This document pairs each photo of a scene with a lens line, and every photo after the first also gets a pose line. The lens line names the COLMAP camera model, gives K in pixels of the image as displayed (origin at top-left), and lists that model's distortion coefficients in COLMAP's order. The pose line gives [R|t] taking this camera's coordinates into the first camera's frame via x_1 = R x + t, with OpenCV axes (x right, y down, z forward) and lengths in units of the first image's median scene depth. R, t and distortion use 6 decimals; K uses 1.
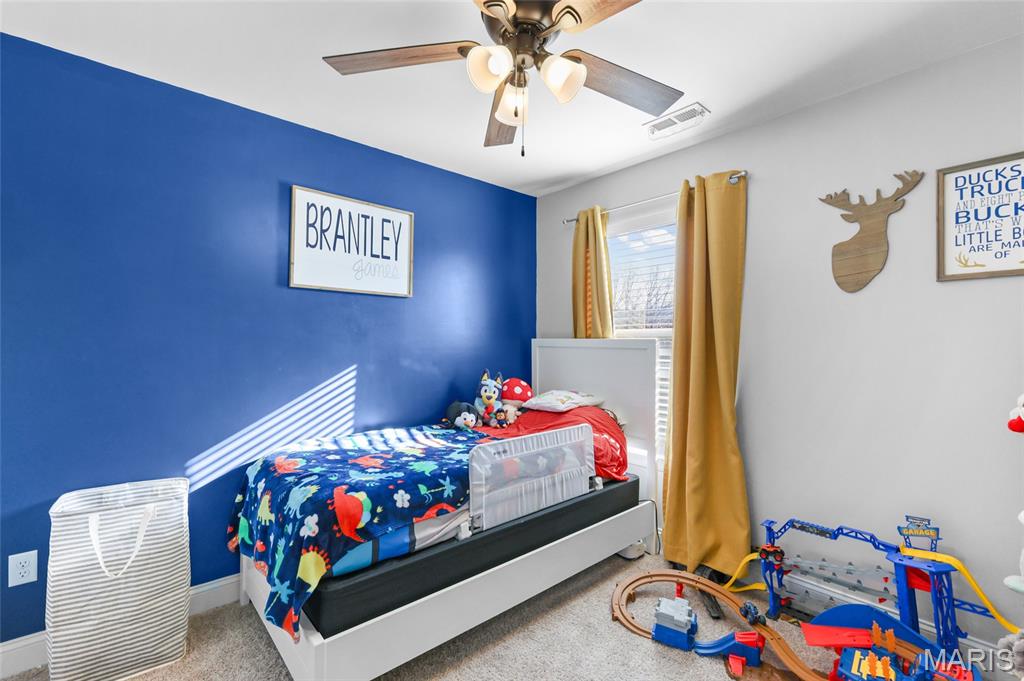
lens RADIAL K [[443.0, 0, 510.5], [0, 443.0, 342.3], [0, 0, 1]] dist [0.001915, -0.000534]
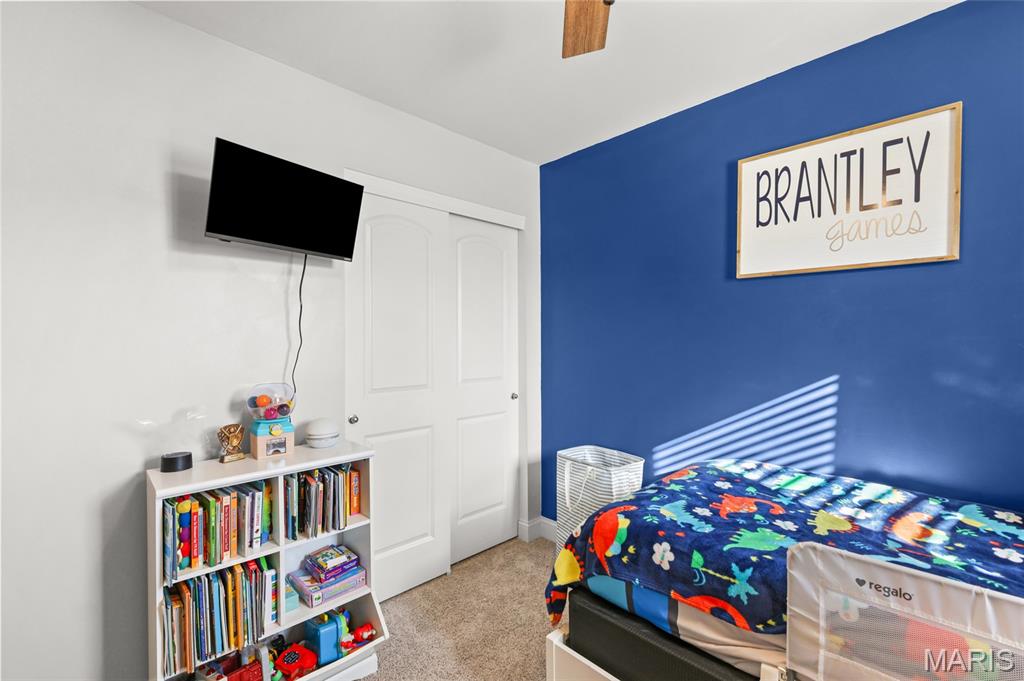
lens RADIAL K [[443.0, 0, 510.5], [0, 443.0, 338.3], [0, 0, 1]] dist [0.001915, -0.000534]
pose [[0.042205, -0.010180, -0.999057, 0.428912], [0.001183, 0.999948, -0.010139, 0.000195], [0.999108, -0.000754, 0.042214, 0.631768]]
